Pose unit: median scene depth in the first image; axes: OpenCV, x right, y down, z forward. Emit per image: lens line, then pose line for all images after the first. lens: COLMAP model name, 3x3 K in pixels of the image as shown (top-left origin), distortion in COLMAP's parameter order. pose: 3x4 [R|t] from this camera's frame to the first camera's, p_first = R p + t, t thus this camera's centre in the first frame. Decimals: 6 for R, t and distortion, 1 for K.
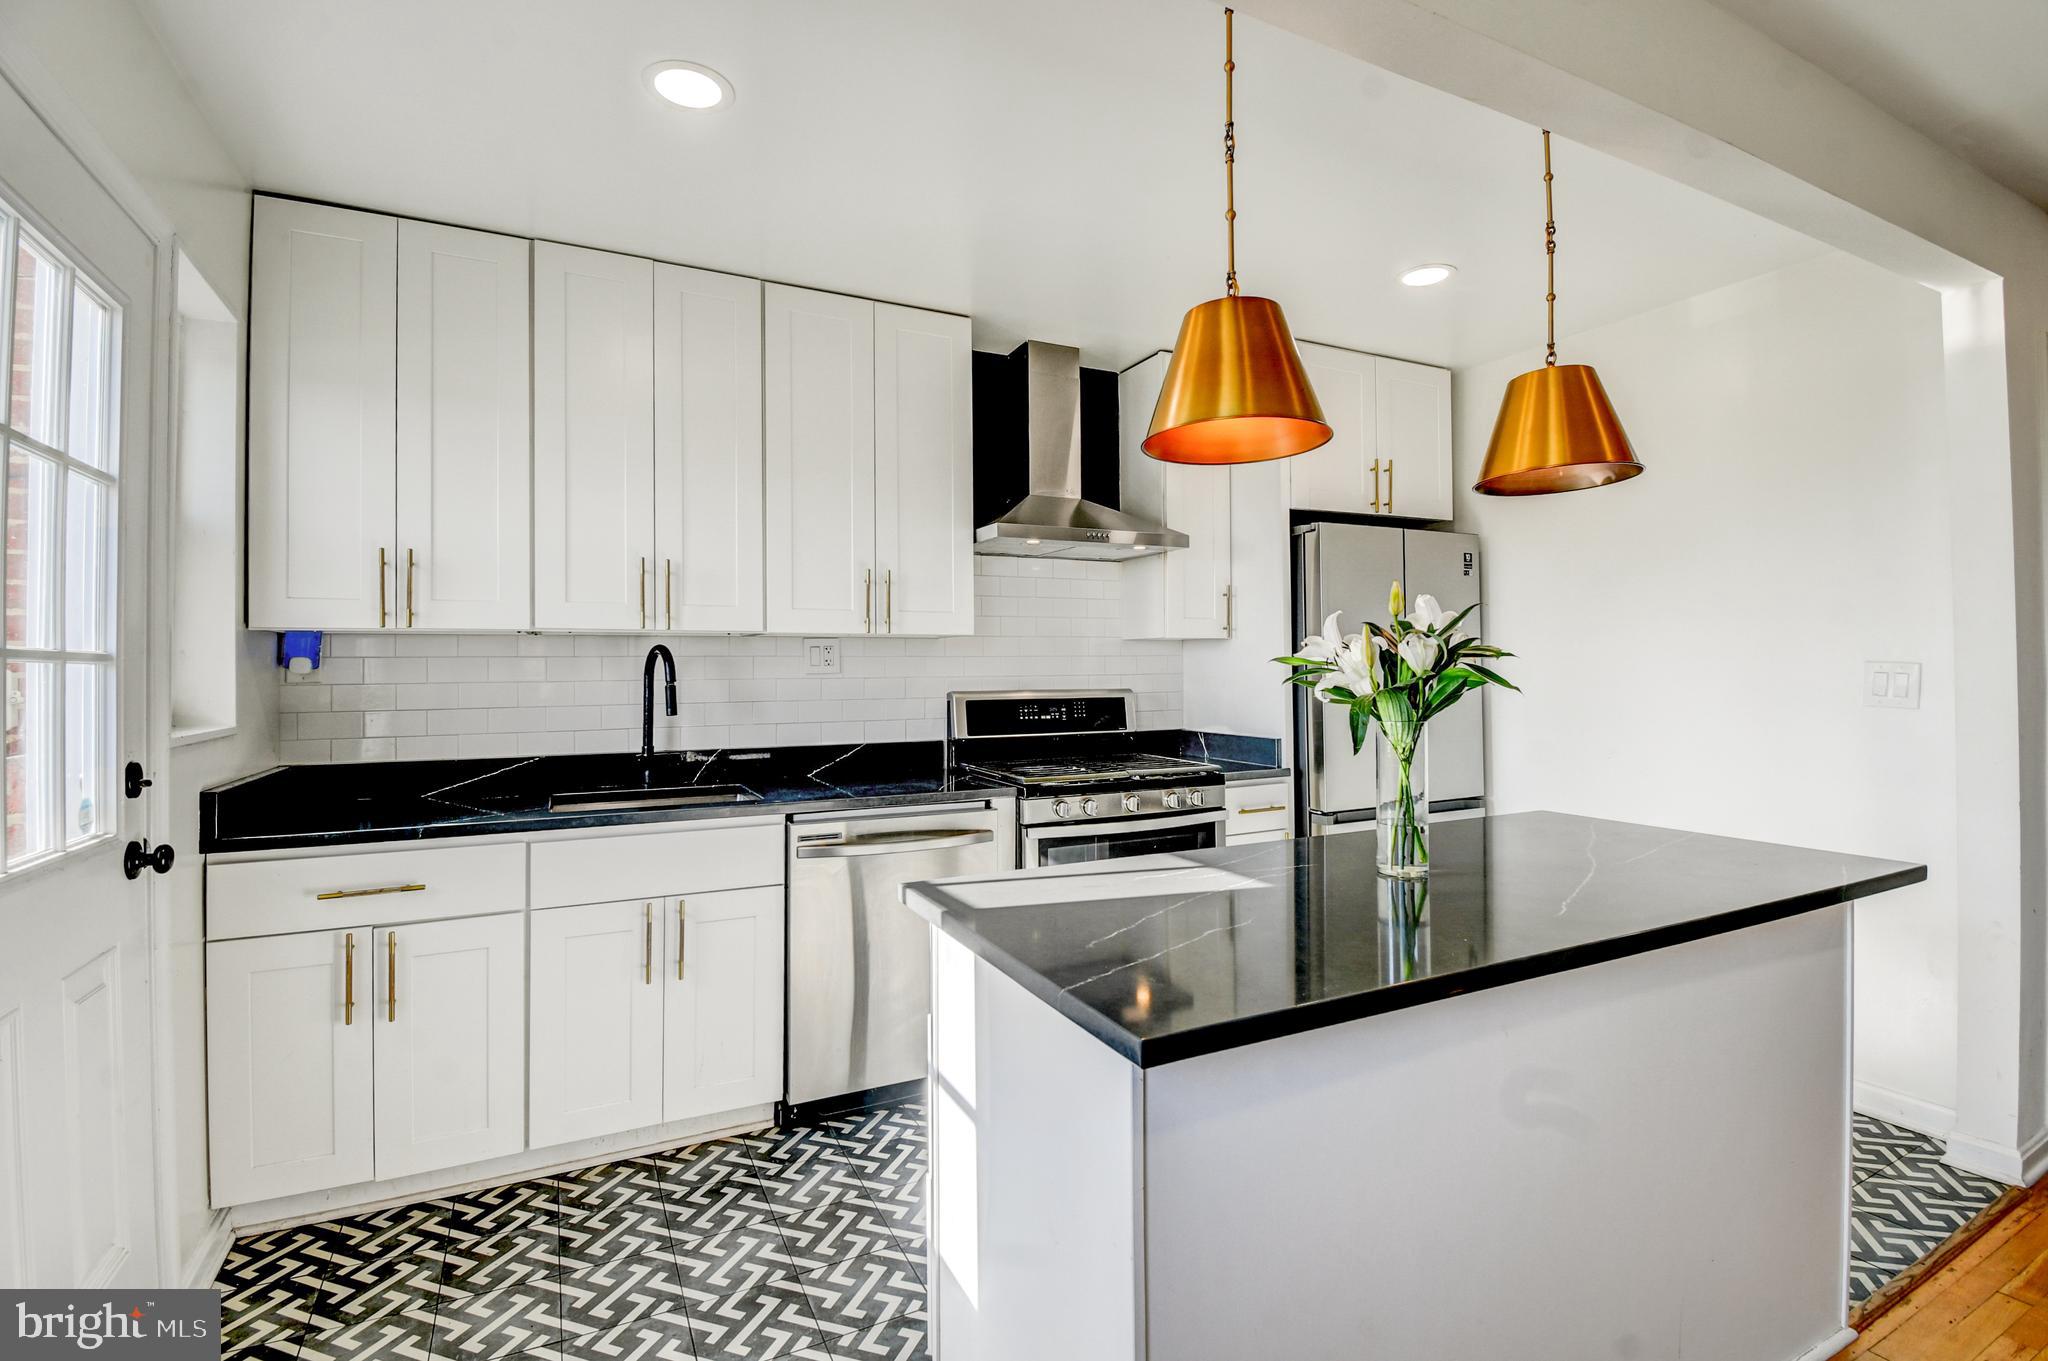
lens RADIAL K [[907.0, 0, 1023.4], [0, 907.0, 670.7], [0, 0, 1]] dist [-0.002486, -0.000289]
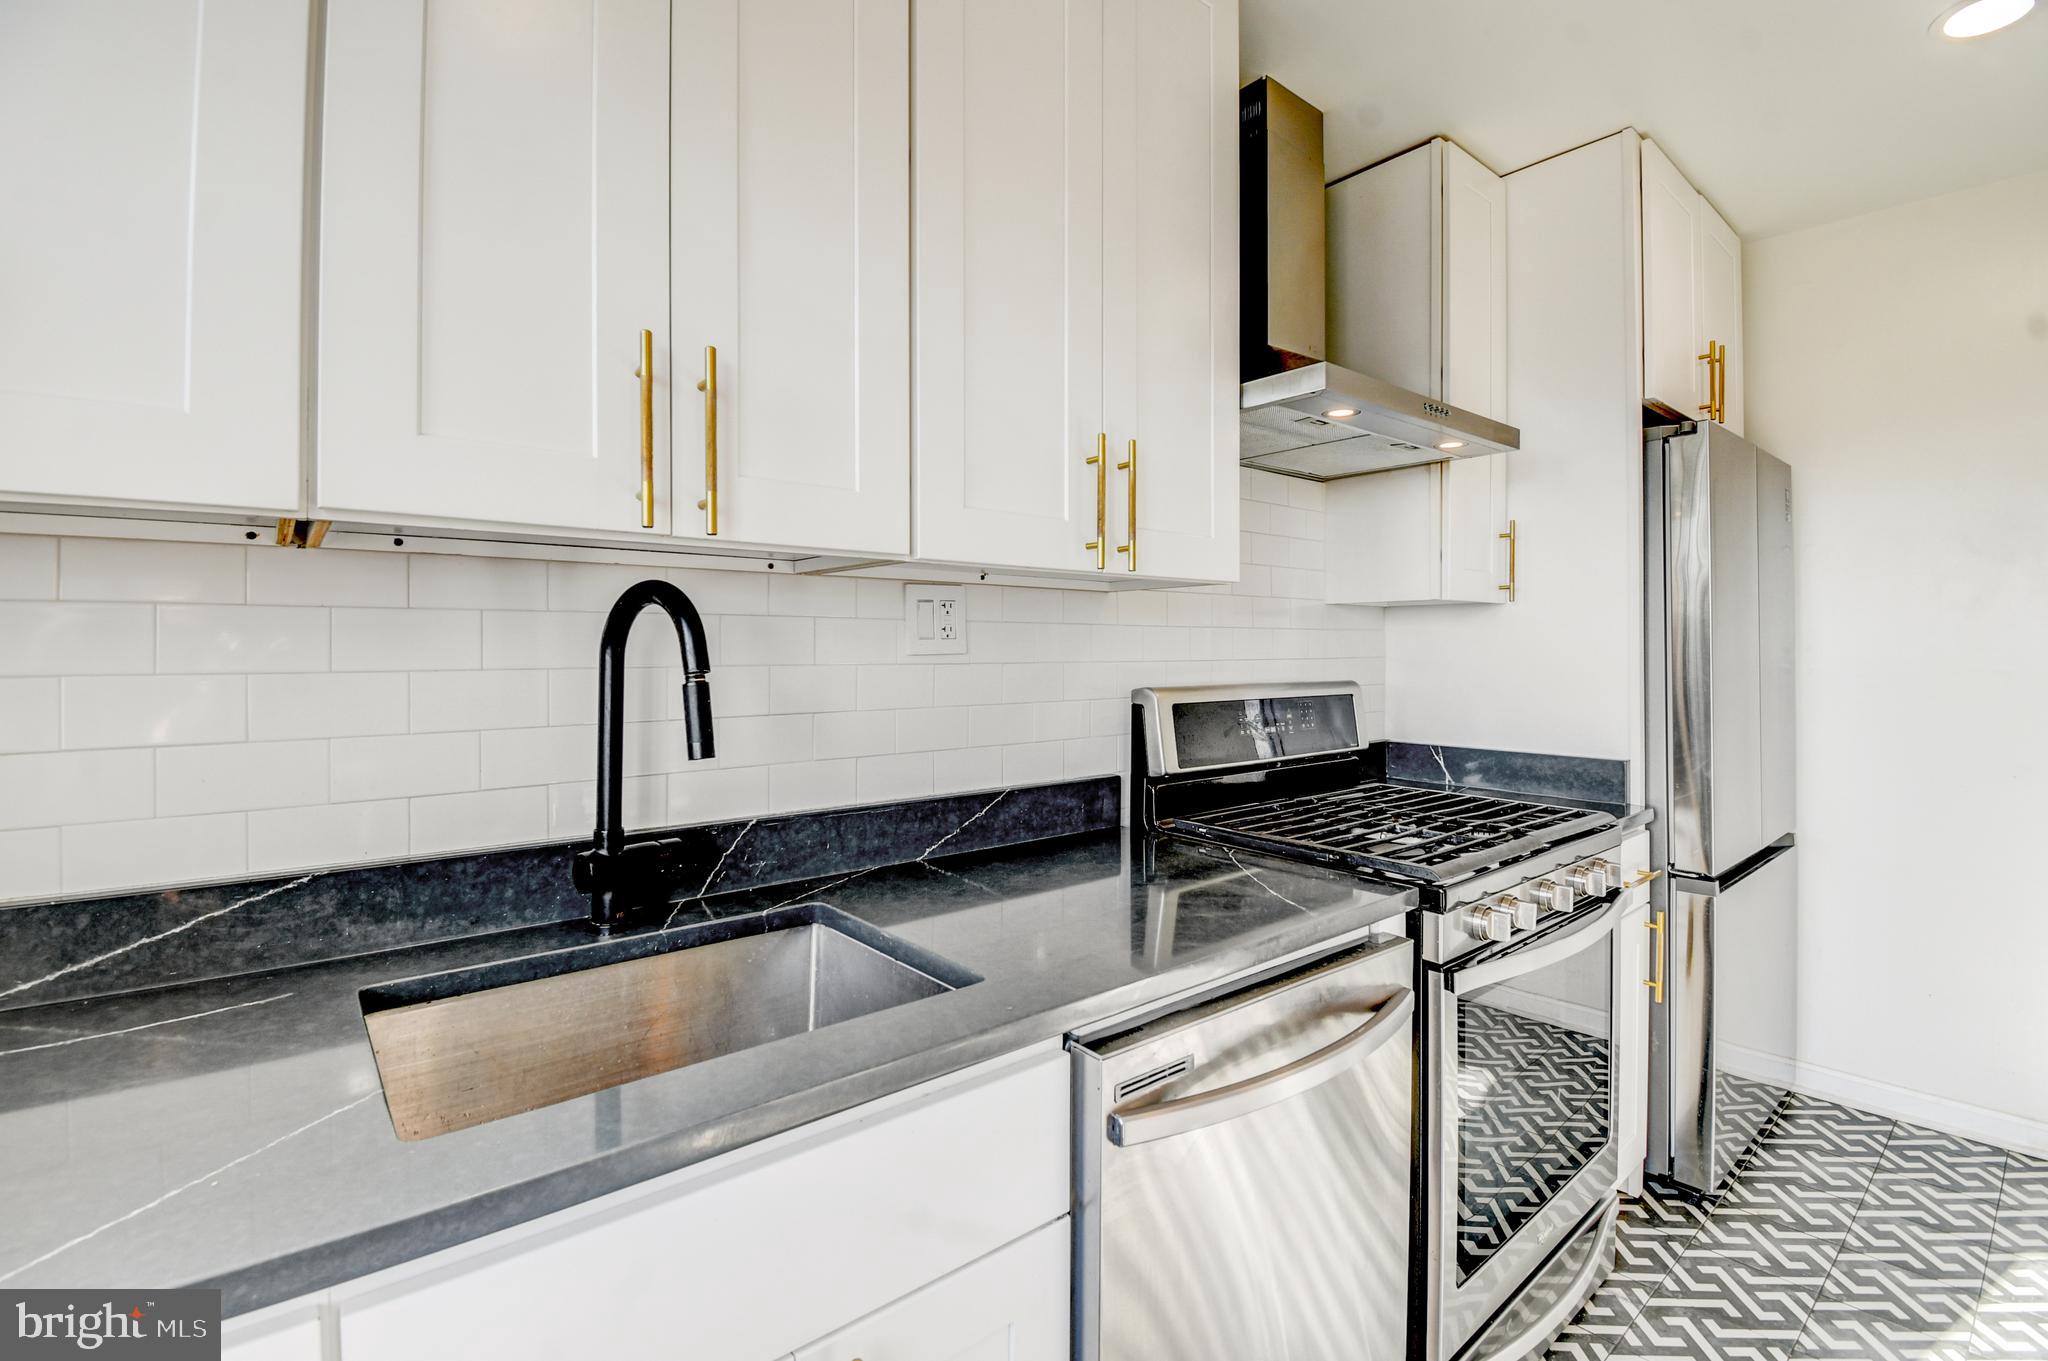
lens RADIAL K [[907.0, 0, 1021.7], [0, 907.0, 675.4], [0, 0, 1]] dist [-0.002486, -0.000289]
pose [[0.982543, 0.002447, 0.186017, -0.300505], [-0.006974, 0.999695, 0.023684, 0.003624], [-0.185902, -0.024568, 0.982261, 0.544551]]
